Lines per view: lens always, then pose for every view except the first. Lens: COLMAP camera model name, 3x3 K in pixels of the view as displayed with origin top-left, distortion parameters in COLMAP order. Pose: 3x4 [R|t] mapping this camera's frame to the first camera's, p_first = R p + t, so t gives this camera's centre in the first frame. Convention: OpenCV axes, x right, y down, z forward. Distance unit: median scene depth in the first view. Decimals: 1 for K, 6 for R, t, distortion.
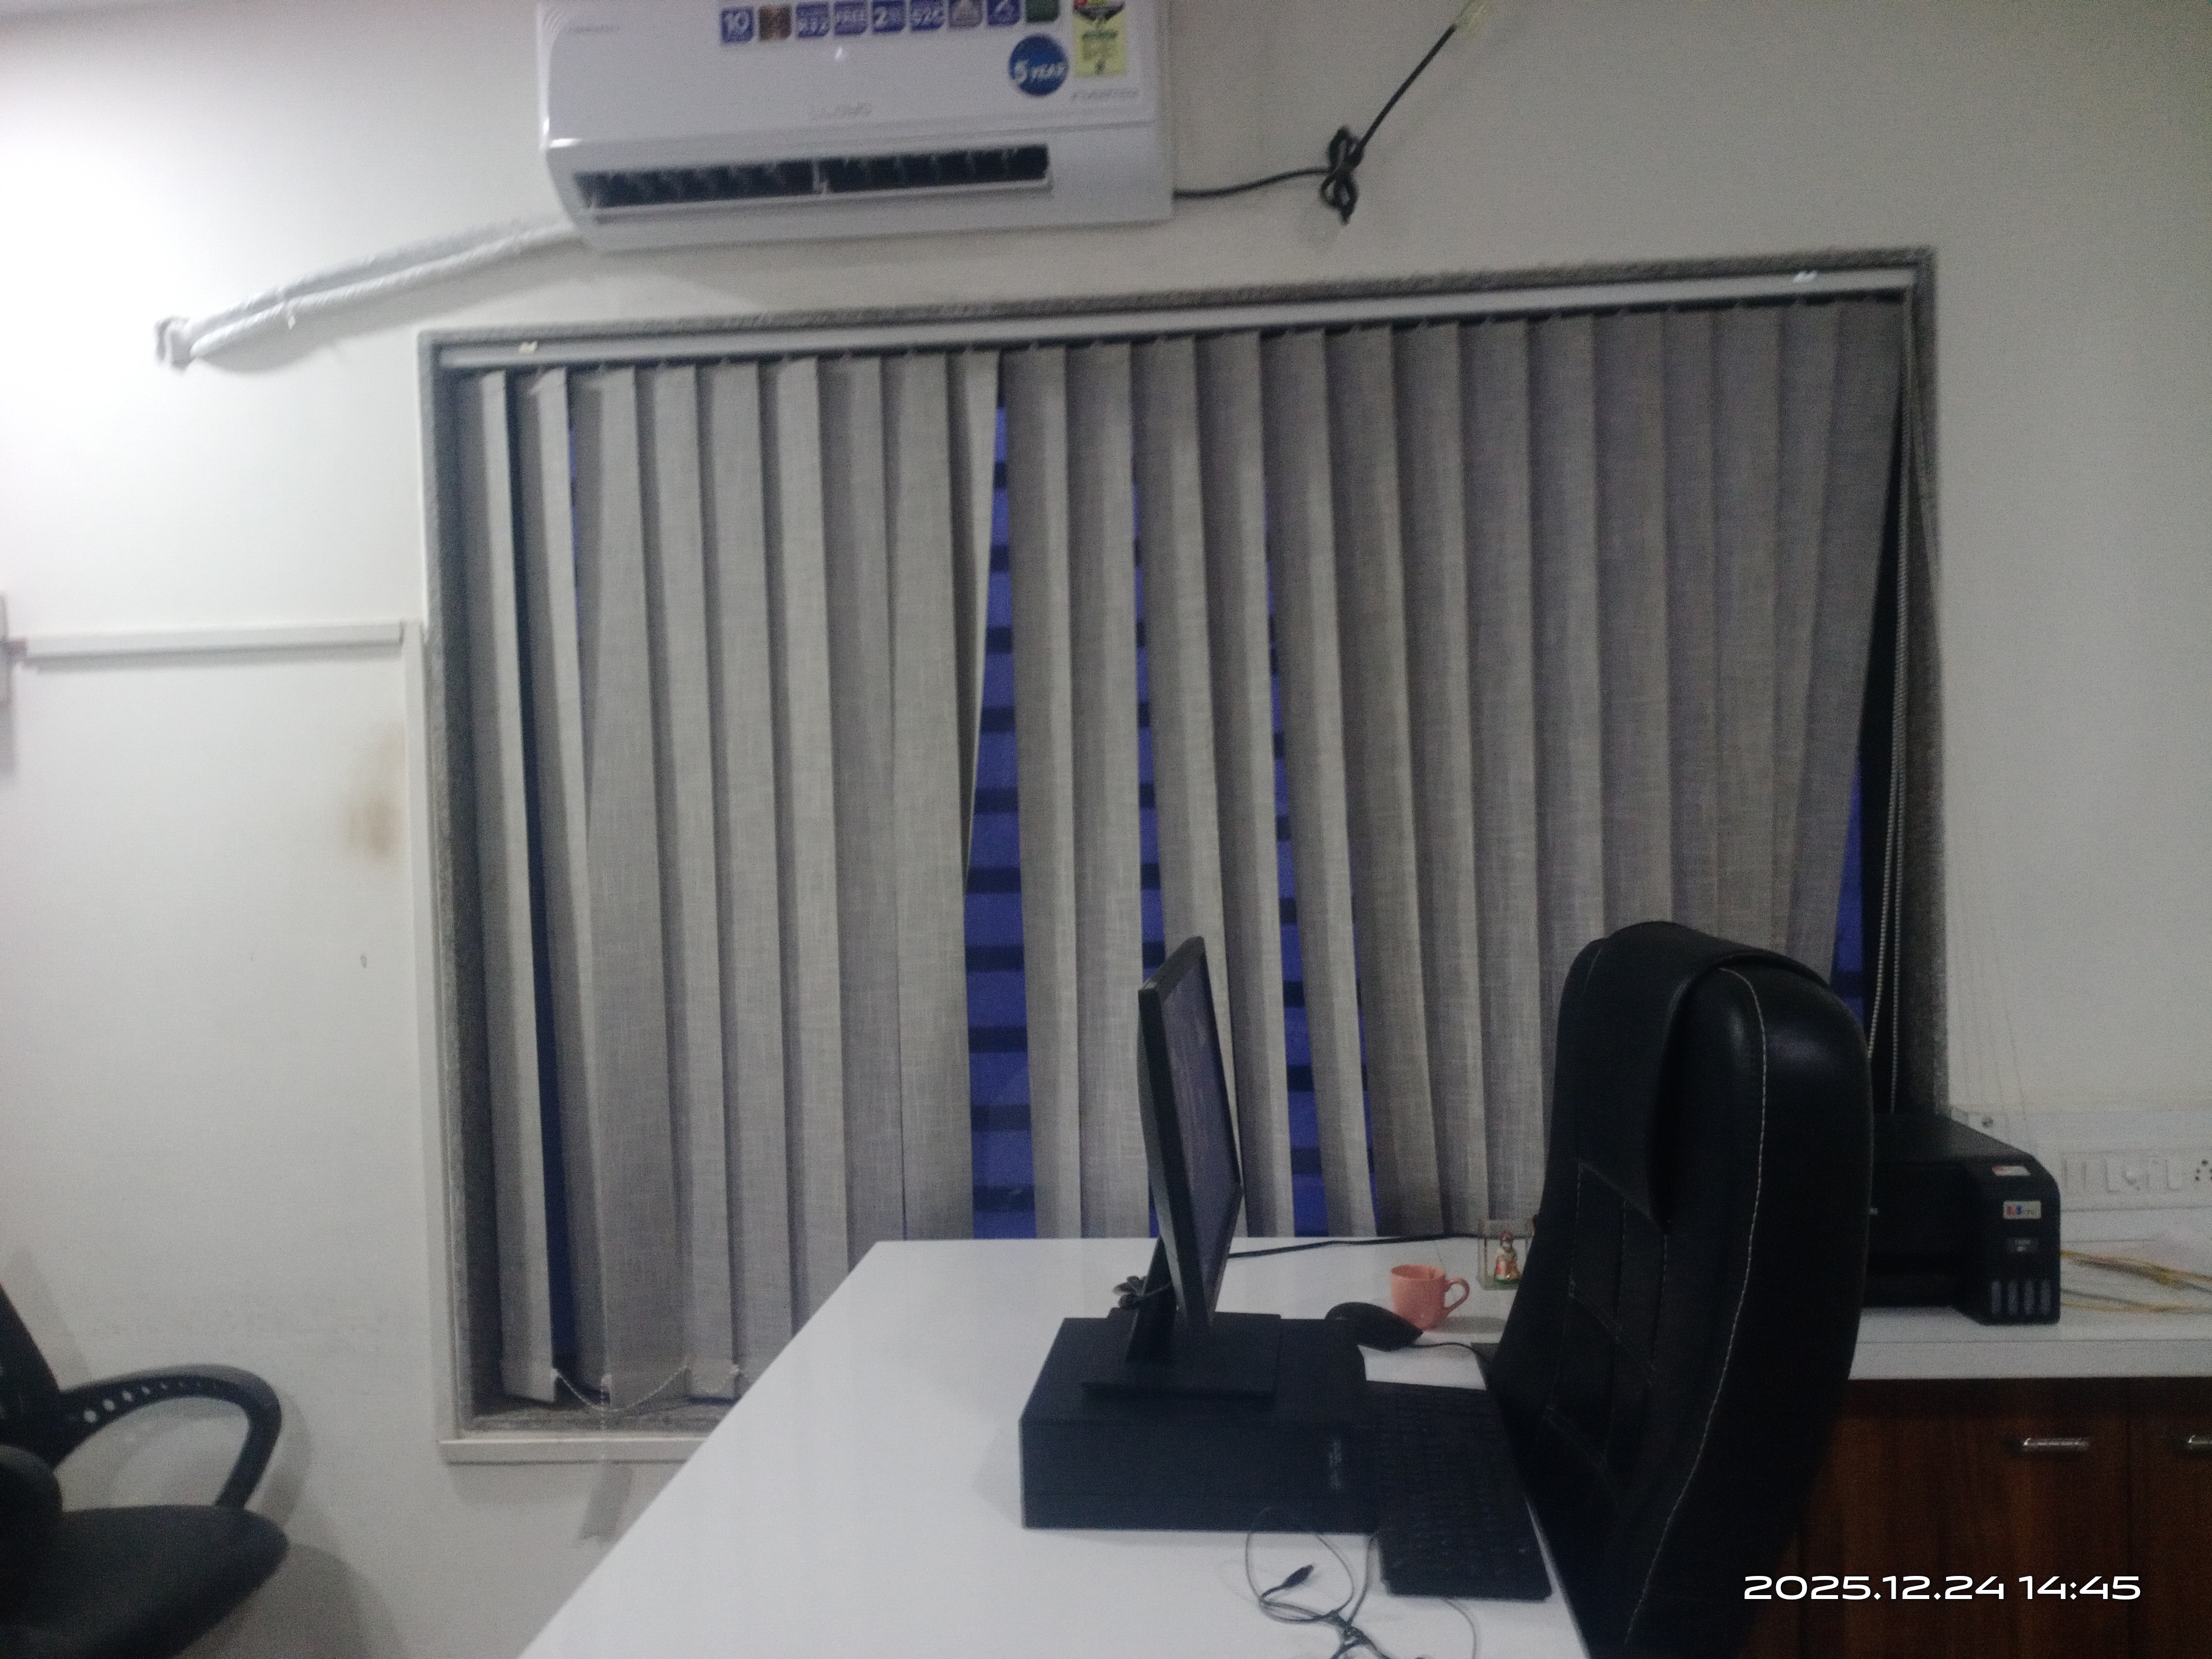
lens RADIAL K [[1859.4, 0, 1107.1], [0, 1859.4, 888.8], [0, 0, 1]] dist [0.124000, -0.256505]
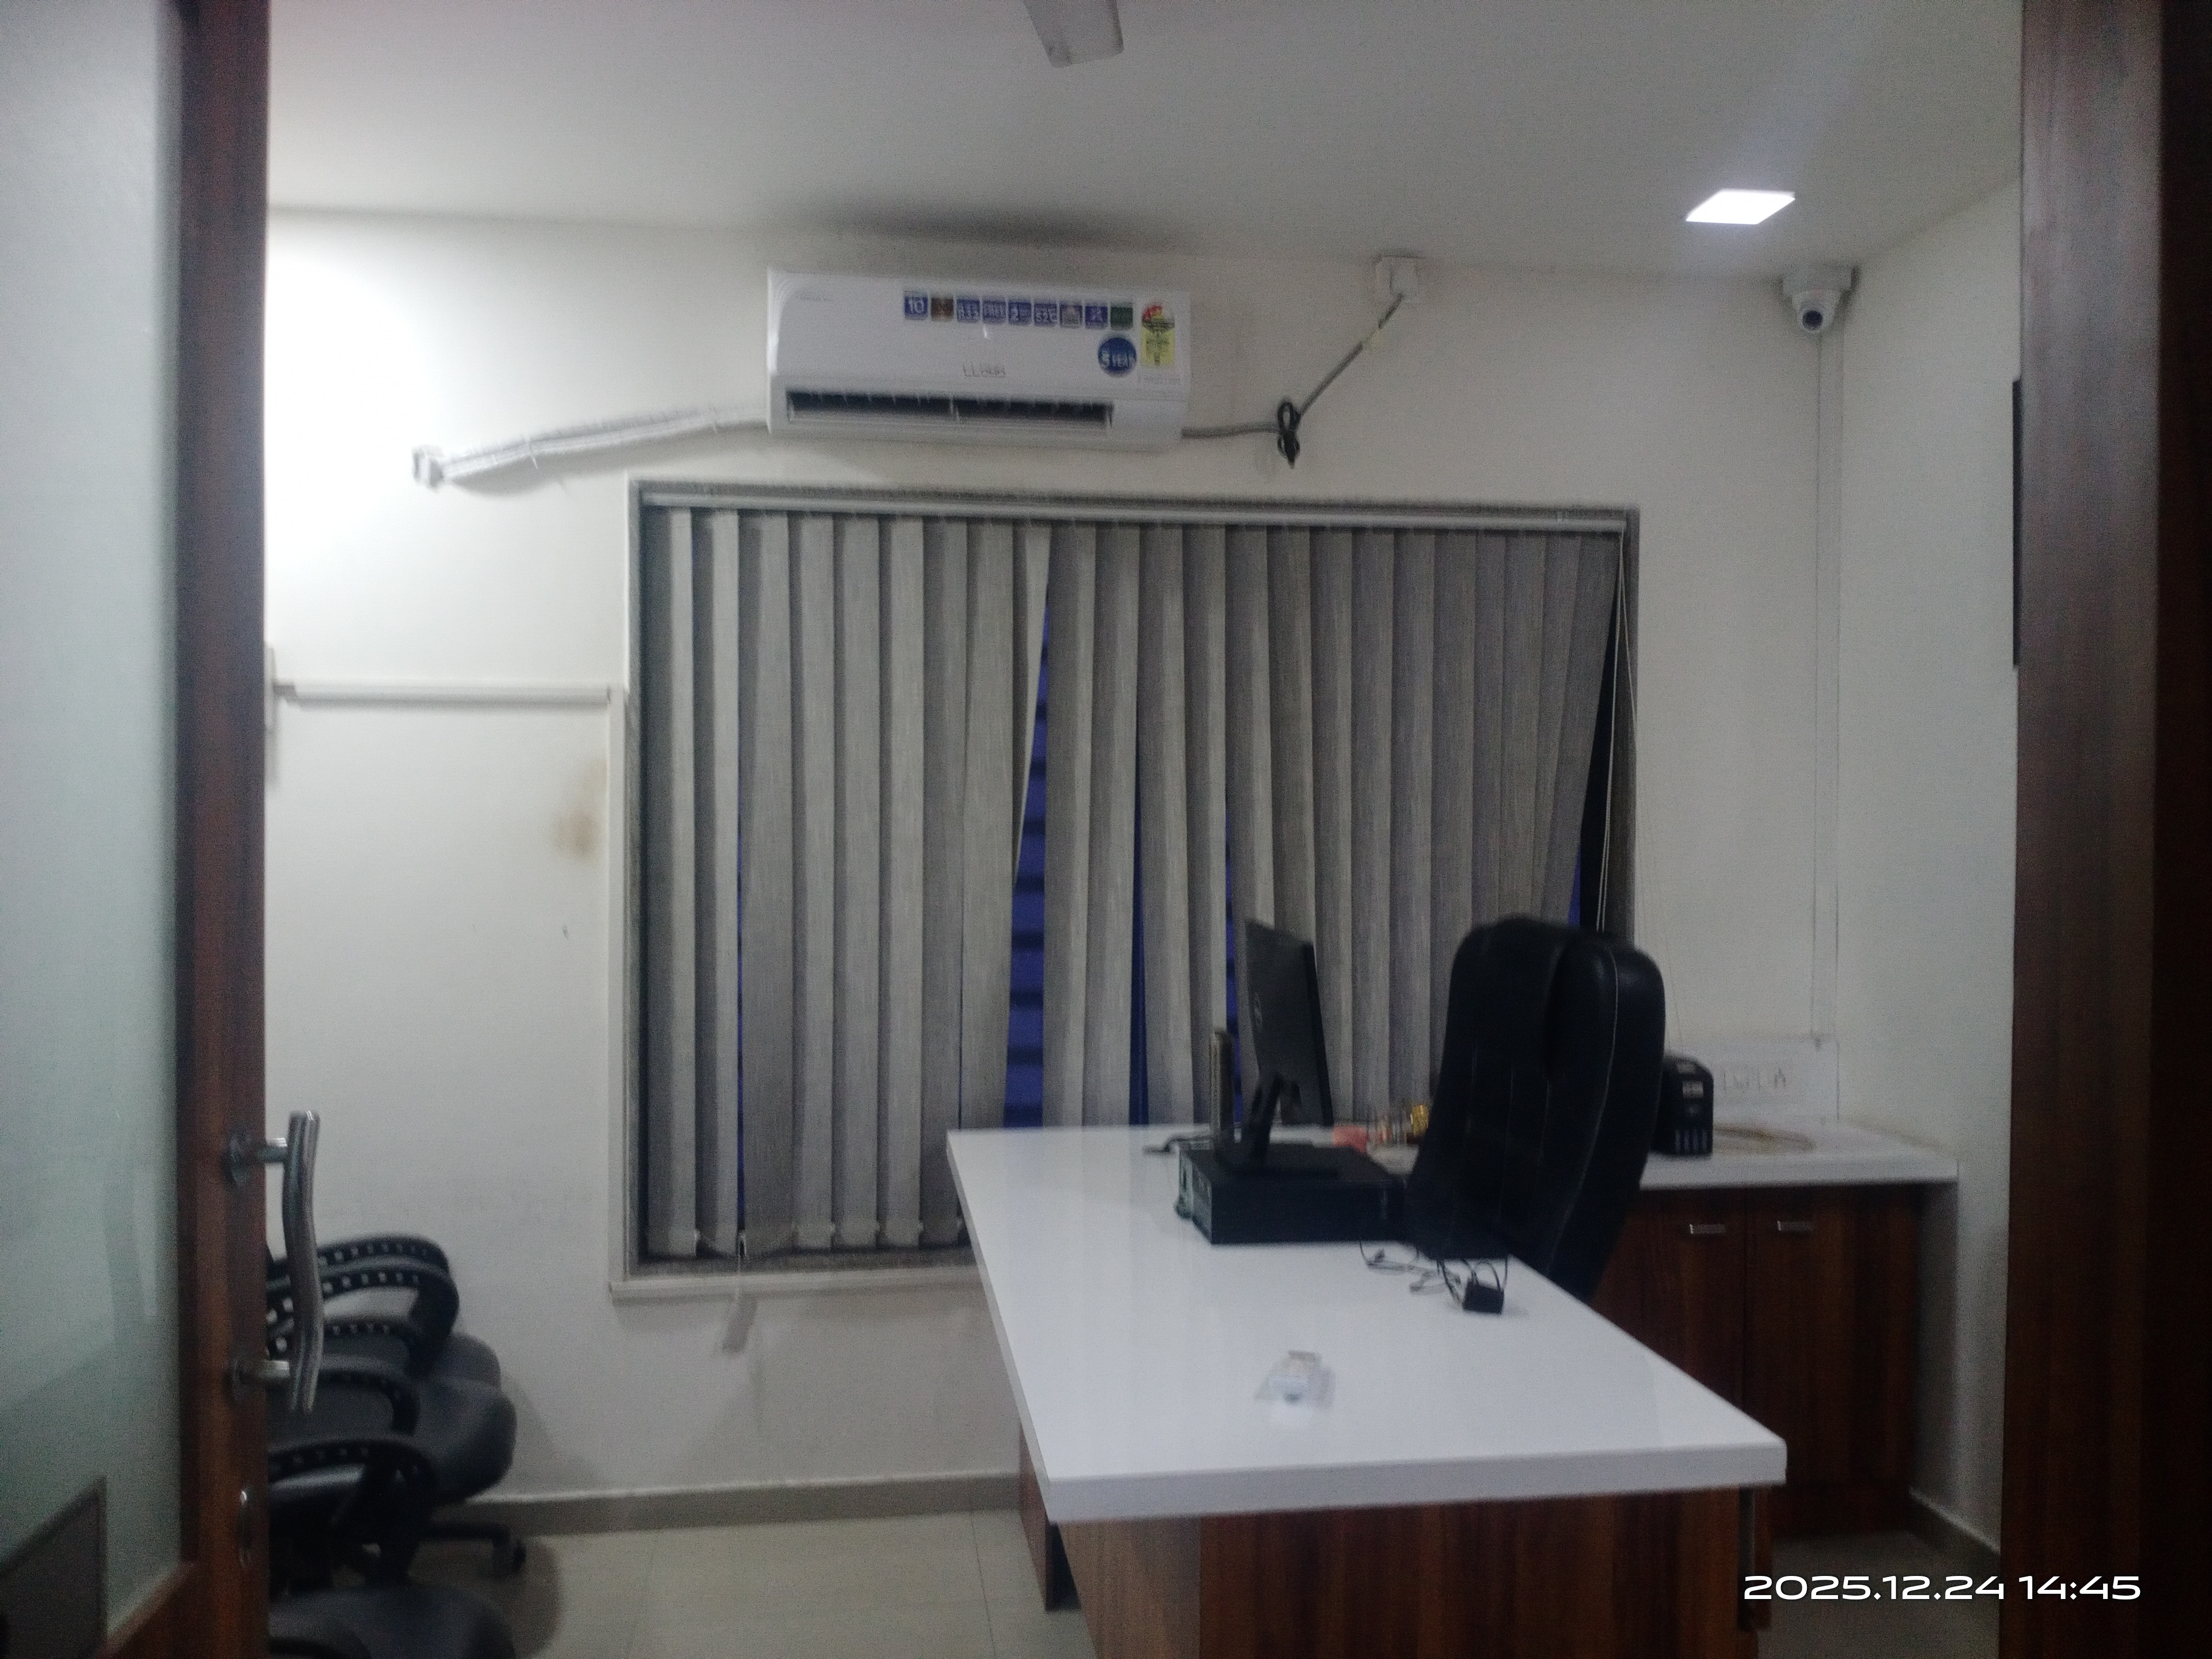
lens RADIAL K [[1859.4, 0, 1107.1], [0, 1859.4, 888.8], [0, 0, 1]] dist [0.124000, -0.256505]
pose [[0.972138, 0.022765, 0.233301, -0.350068], [-0.021021, 0.999729, -0.009962, 0.012664], [-0.233464, 0.004780, 0.972354, -0.433031]]
